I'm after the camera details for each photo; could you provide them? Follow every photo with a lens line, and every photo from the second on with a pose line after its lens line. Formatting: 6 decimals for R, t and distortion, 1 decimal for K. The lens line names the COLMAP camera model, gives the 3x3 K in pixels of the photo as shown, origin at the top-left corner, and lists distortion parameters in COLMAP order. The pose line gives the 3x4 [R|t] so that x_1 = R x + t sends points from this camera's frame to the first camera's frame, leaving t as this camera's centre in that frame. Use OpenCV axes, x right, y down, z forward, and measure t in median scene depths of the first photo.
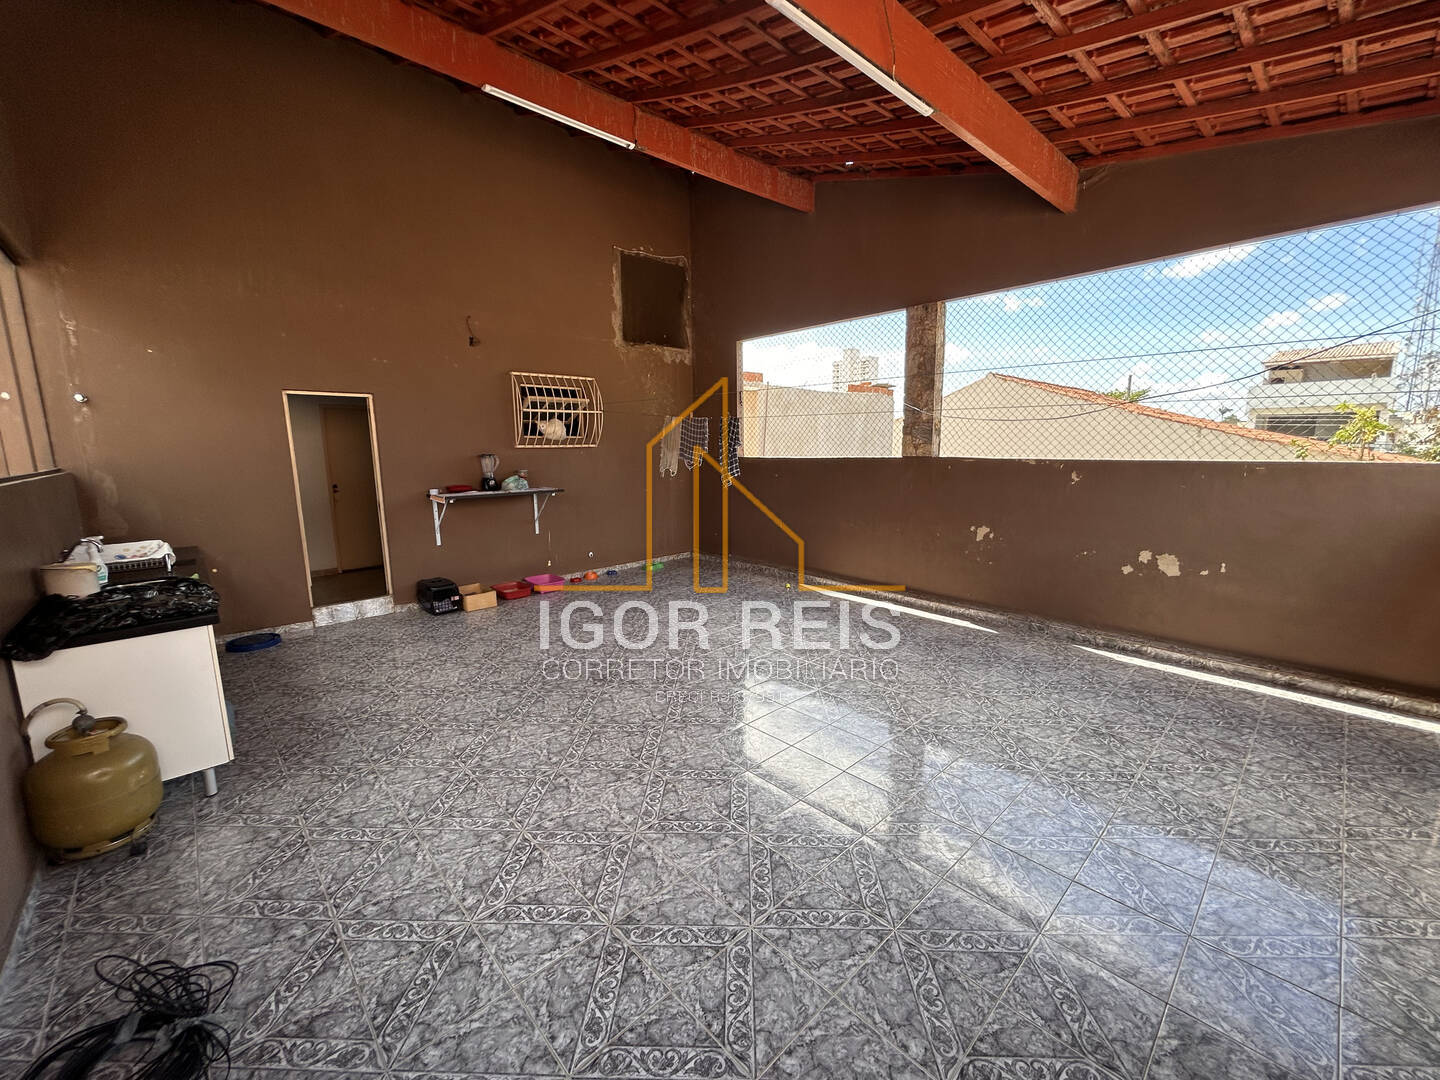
lens RADIAL K [[584.0, 0, 718.6], [0, 584.0, 541.9], [0, 0, 1]] dist [0.001026, 0.000919]
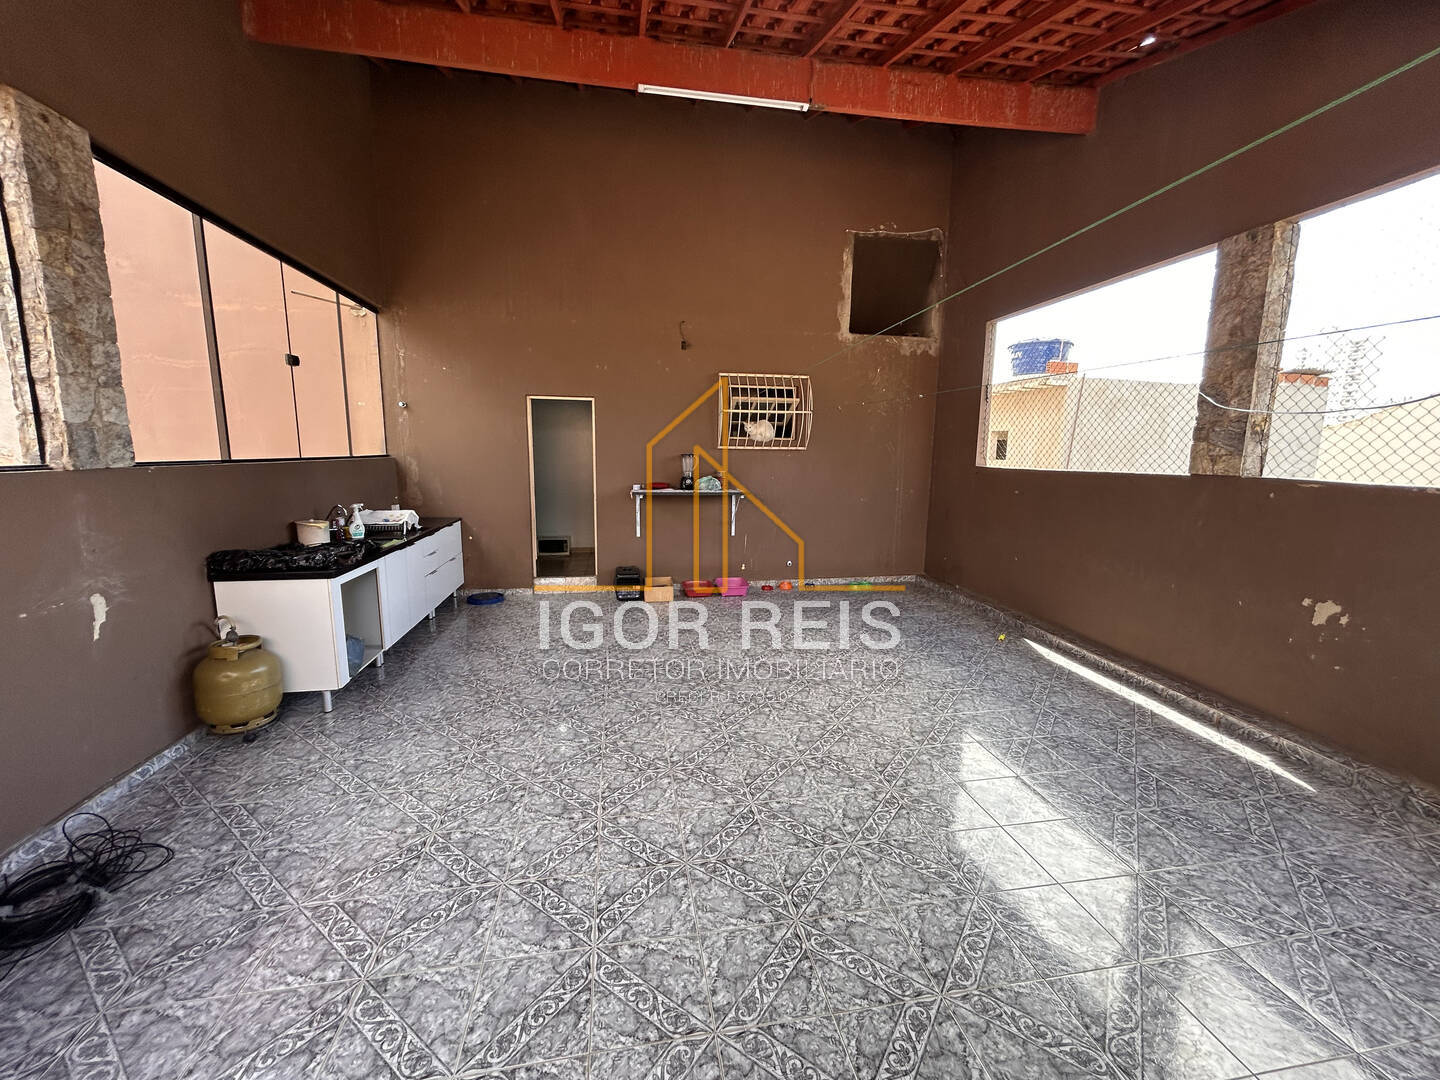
lens RADIAL K [[584.0, 0, 718.6], [0, 584.0, 541.9], [0, 0, 1]] dist [0.001026, 0.000919]
pose [[0.837897, 0.107793, -0.535079, 0.230350], [-0.112016, 0.993399, 0.024713, -0.029098], [0.534211, 0.039231, 0.844441, 0.175275]]
